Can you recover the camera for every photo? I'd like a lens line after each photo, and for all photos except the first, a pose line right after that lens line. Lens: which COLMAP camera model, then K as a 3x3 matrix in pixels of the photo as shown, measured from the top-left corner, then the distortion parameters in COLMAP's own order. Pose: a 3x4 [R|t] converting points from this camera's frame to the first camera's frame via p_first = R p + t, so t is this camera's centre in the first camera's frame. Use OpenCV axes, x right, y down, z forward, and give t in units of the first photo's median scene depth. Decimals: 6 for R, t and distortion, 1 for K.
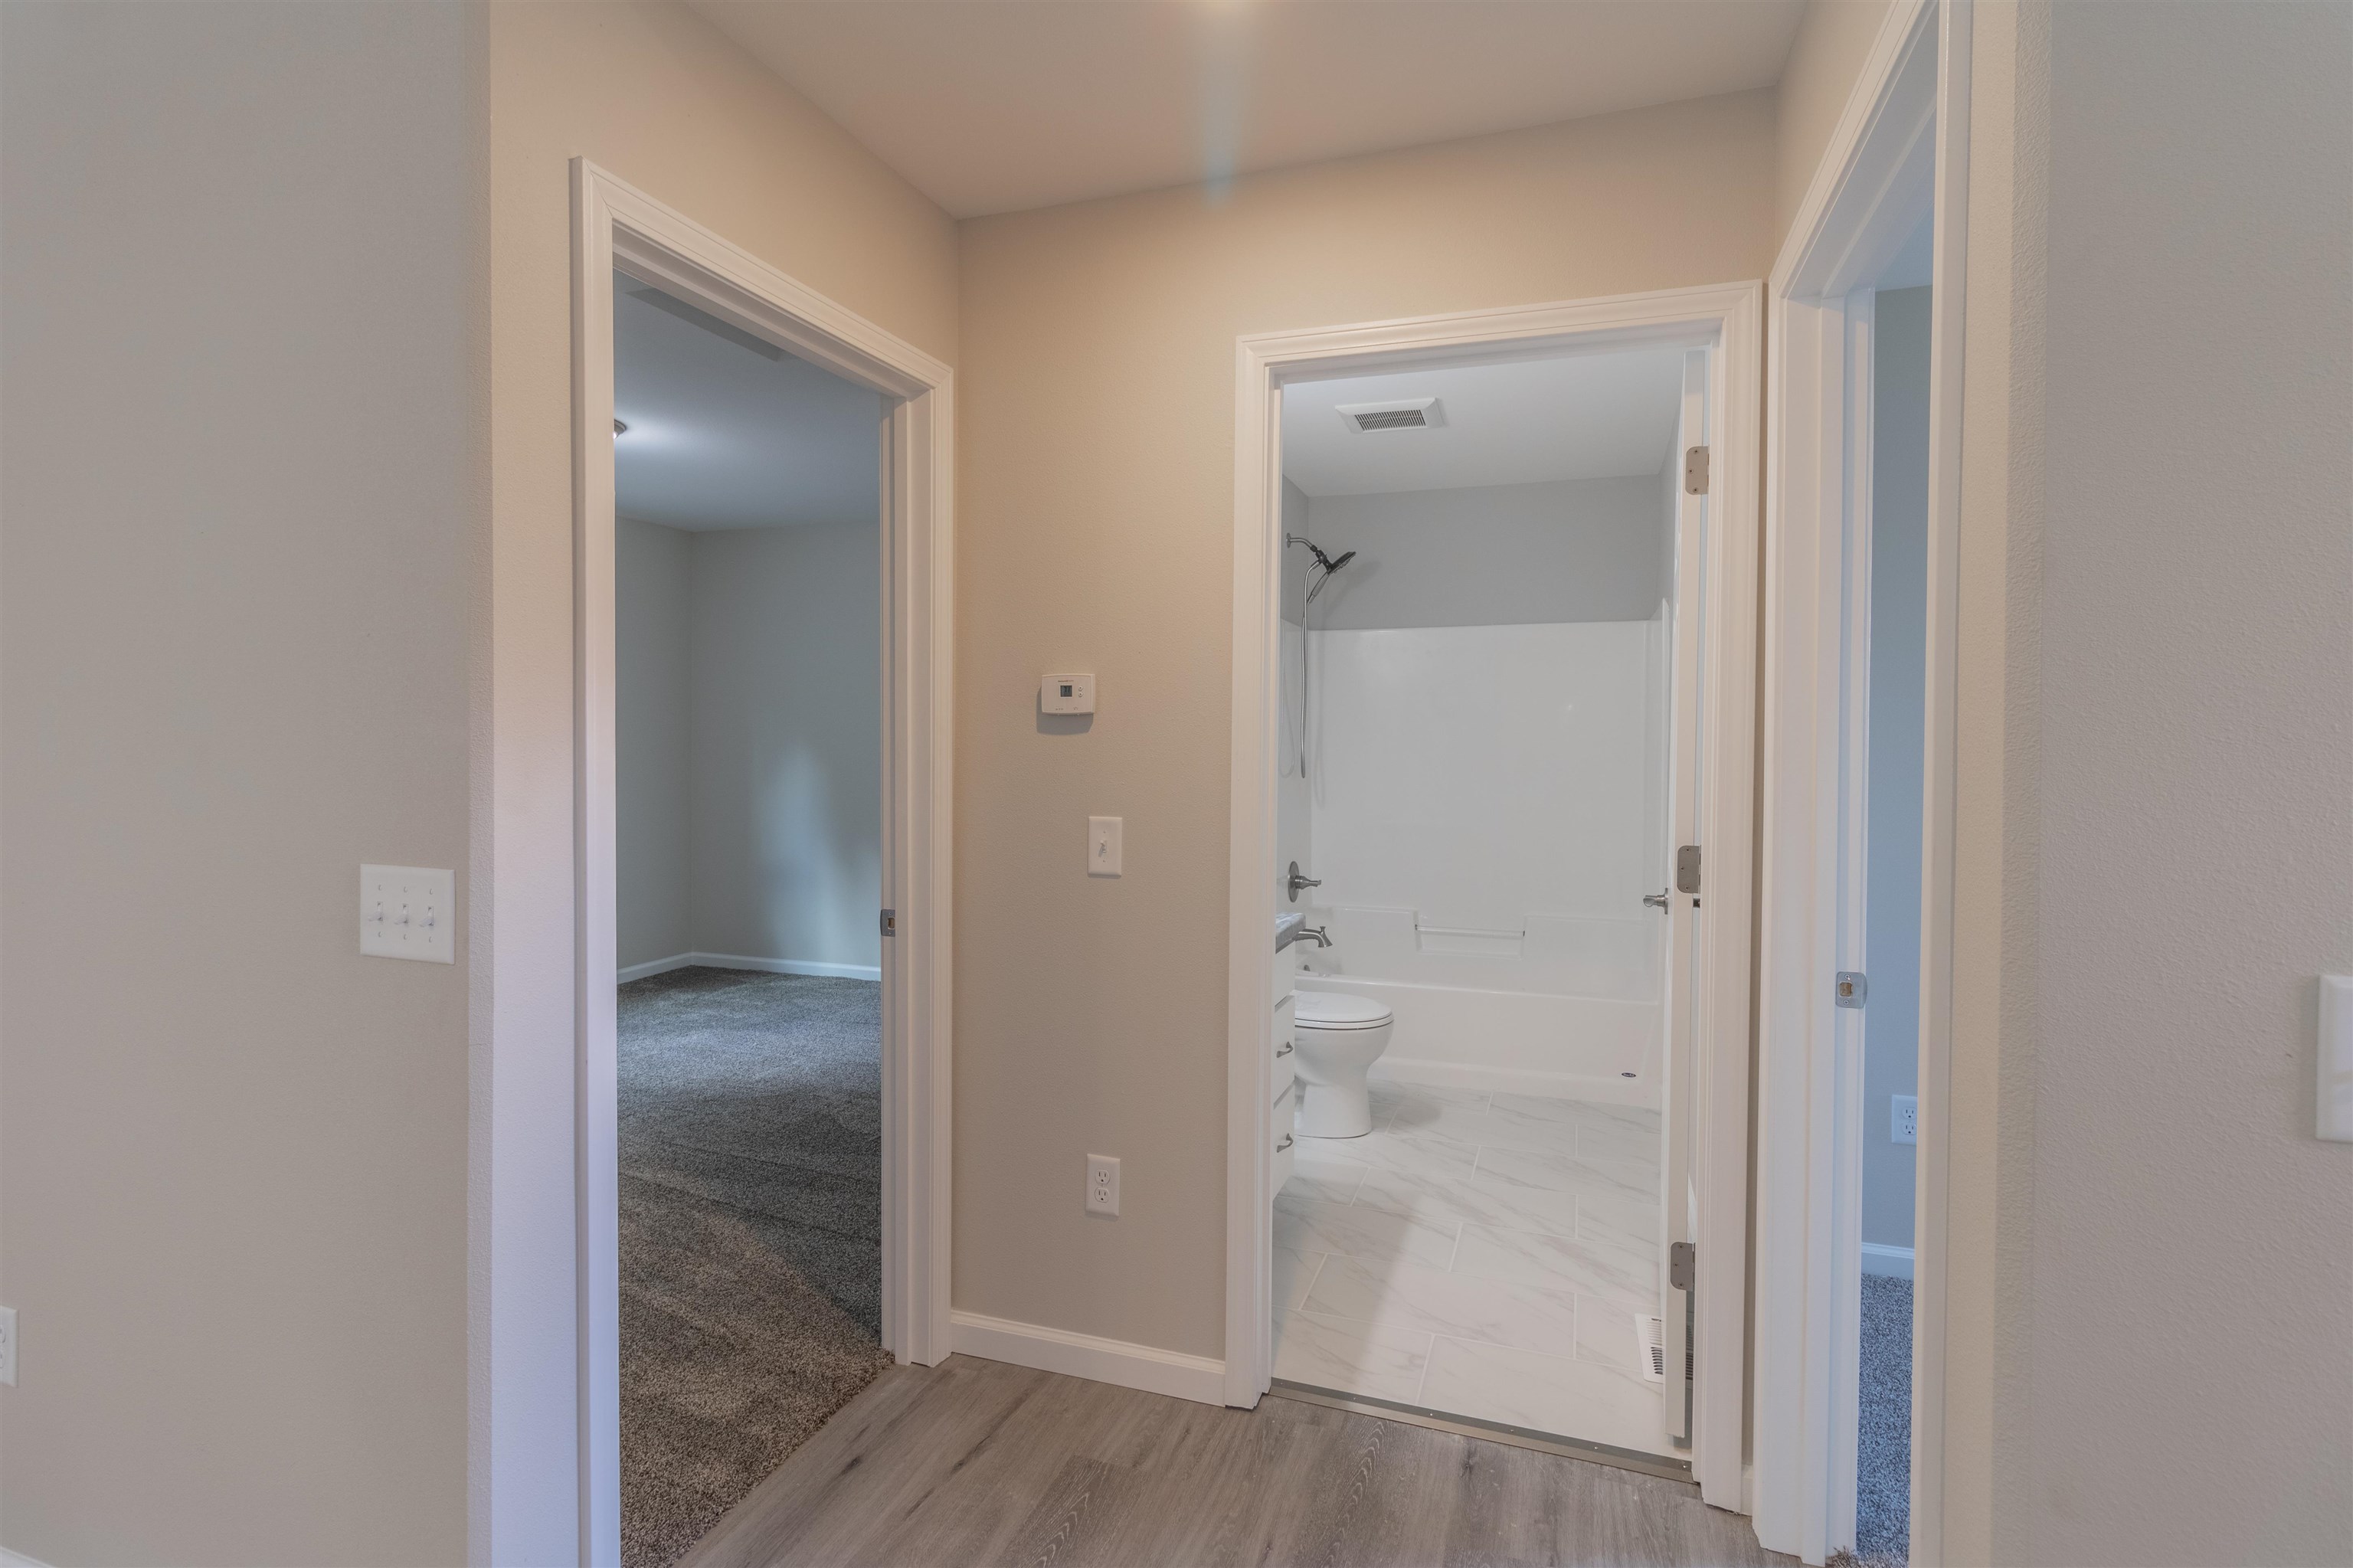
lens RADIAL K [[1111.0, 0, 1176.3], [0, 1111.0, 768.2], [0, 0, 1]] dist [0.000213, -0.000400]
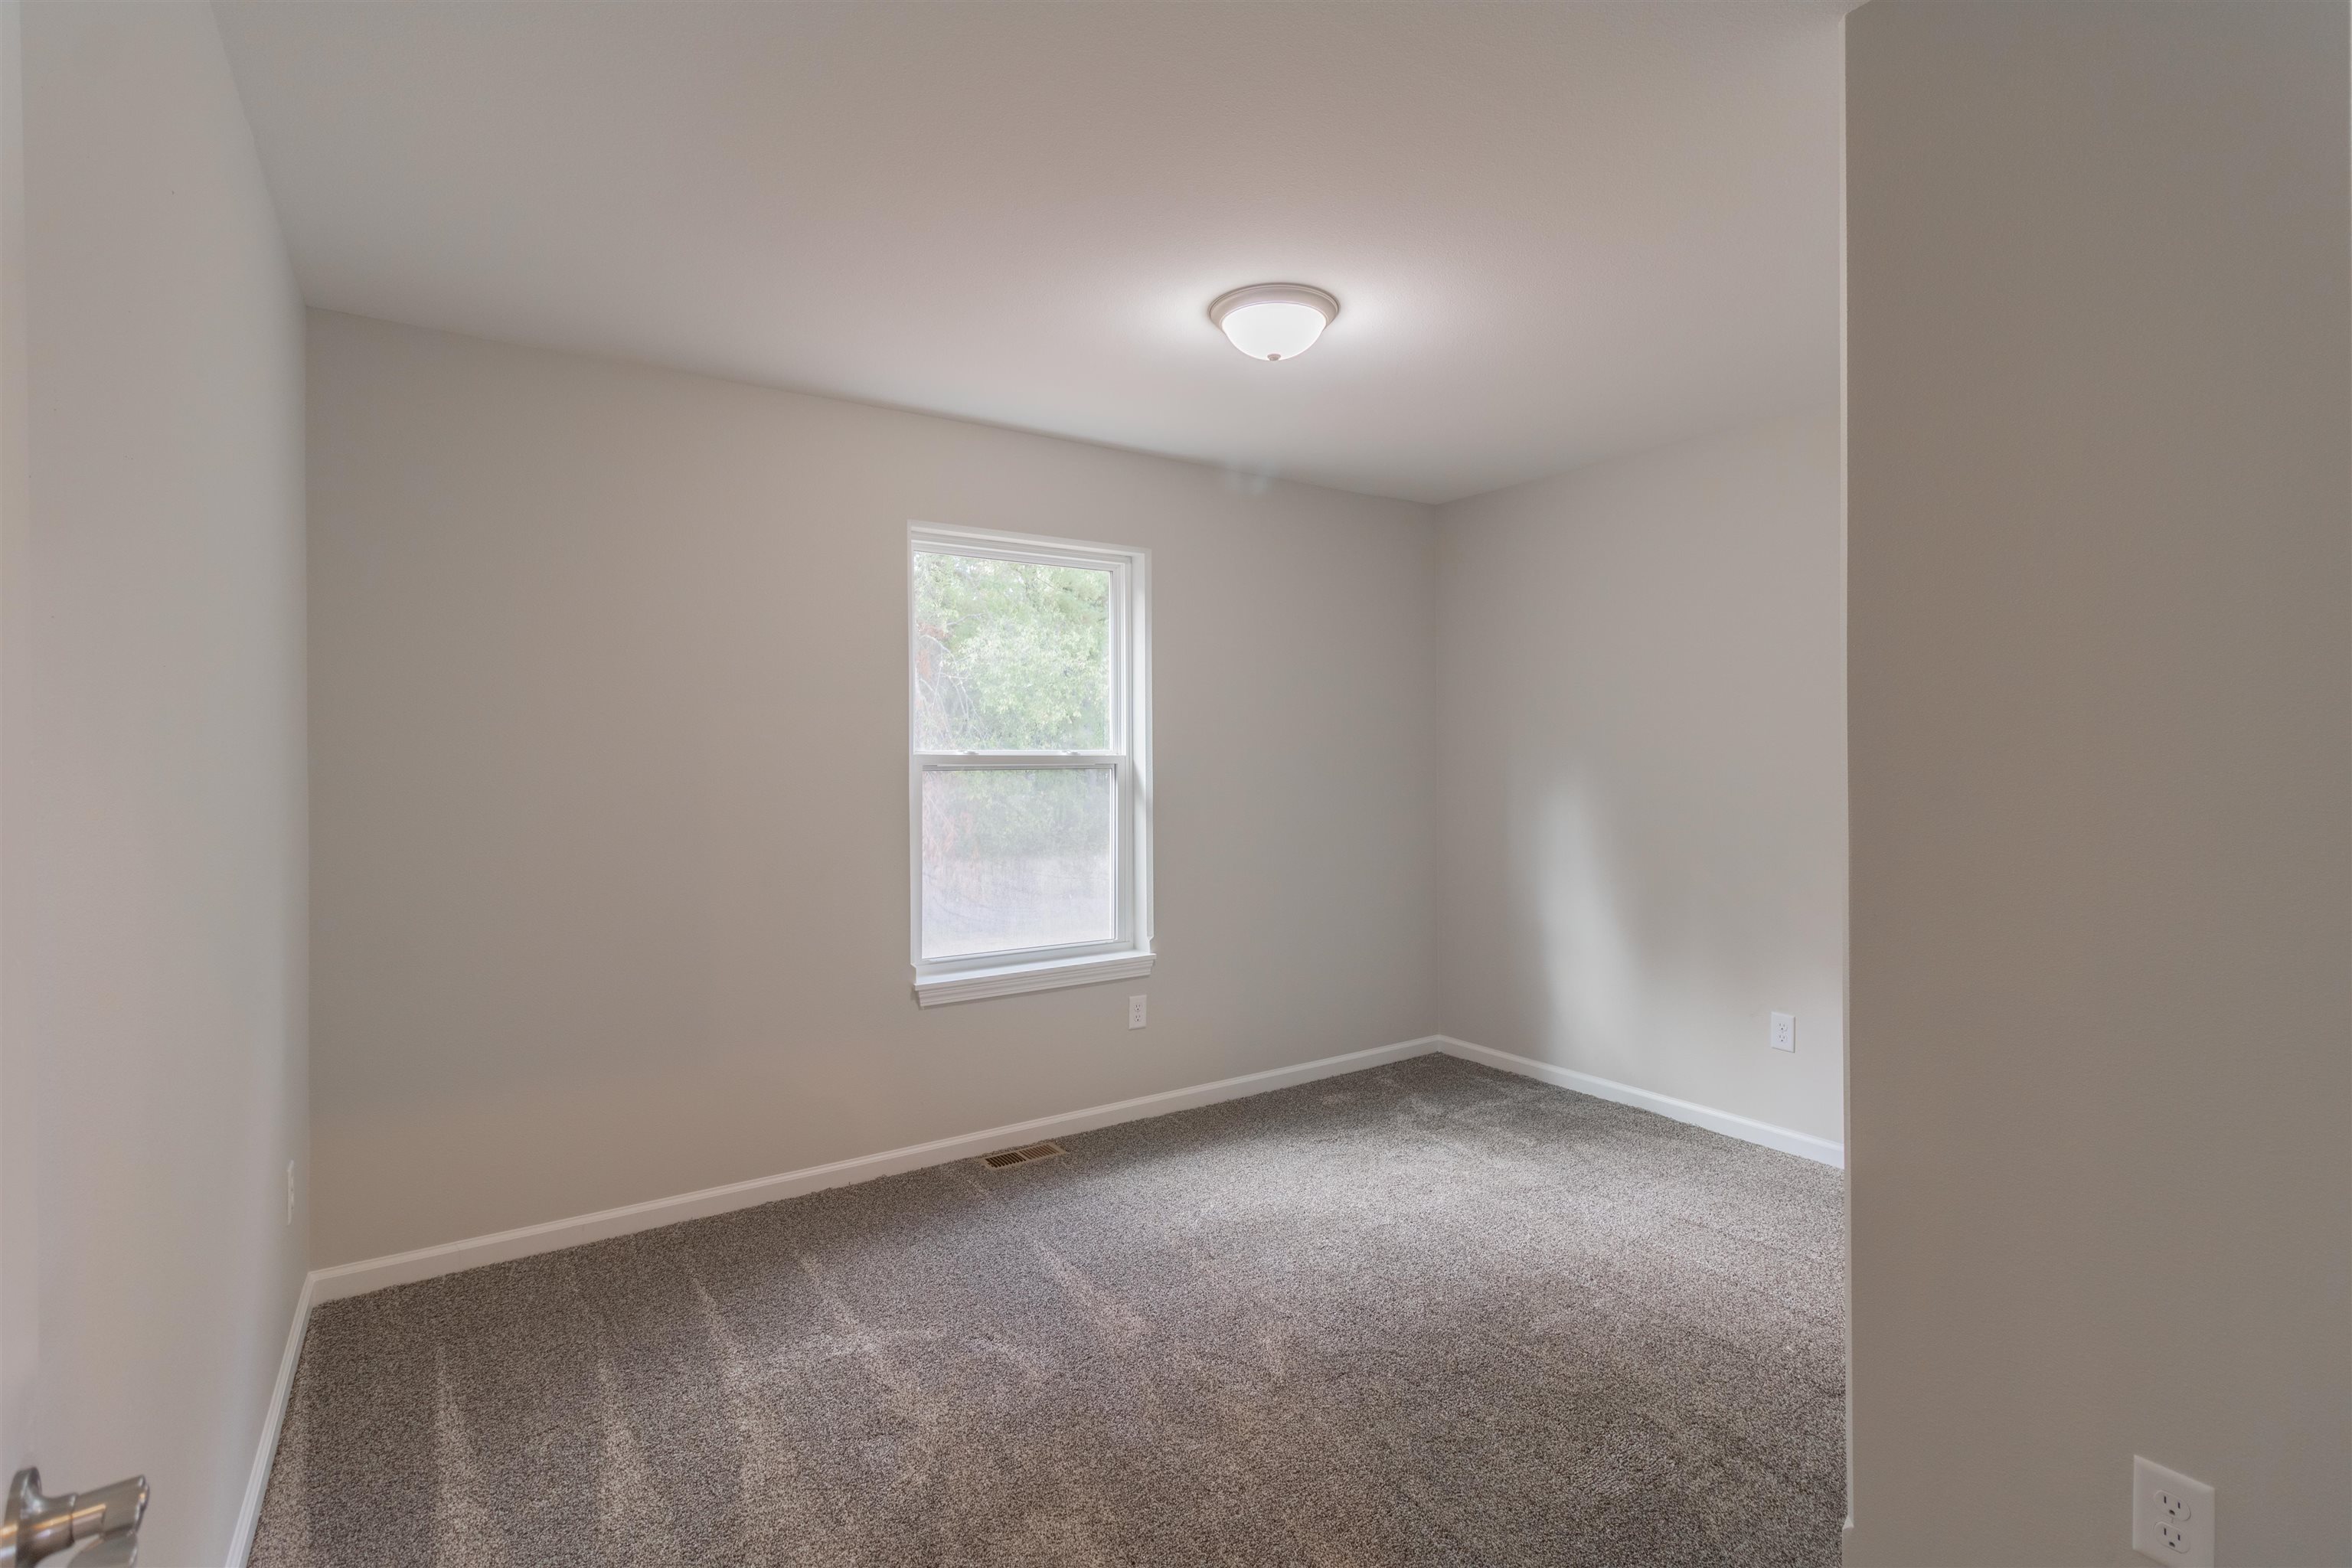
lens RADIAL K [[1110.5, 0, 1175.9], [0, 1110.5, 777.1], [0, 0, 1]] dist [0.000213, -0.000400]
pose [[0.799121, -0.000693, -0.601170, -0.176322], [-0.011970, 0.999783, -0.017064, -0.010161], [0.601051, 0.020833, 0.798939, 0.403945]]
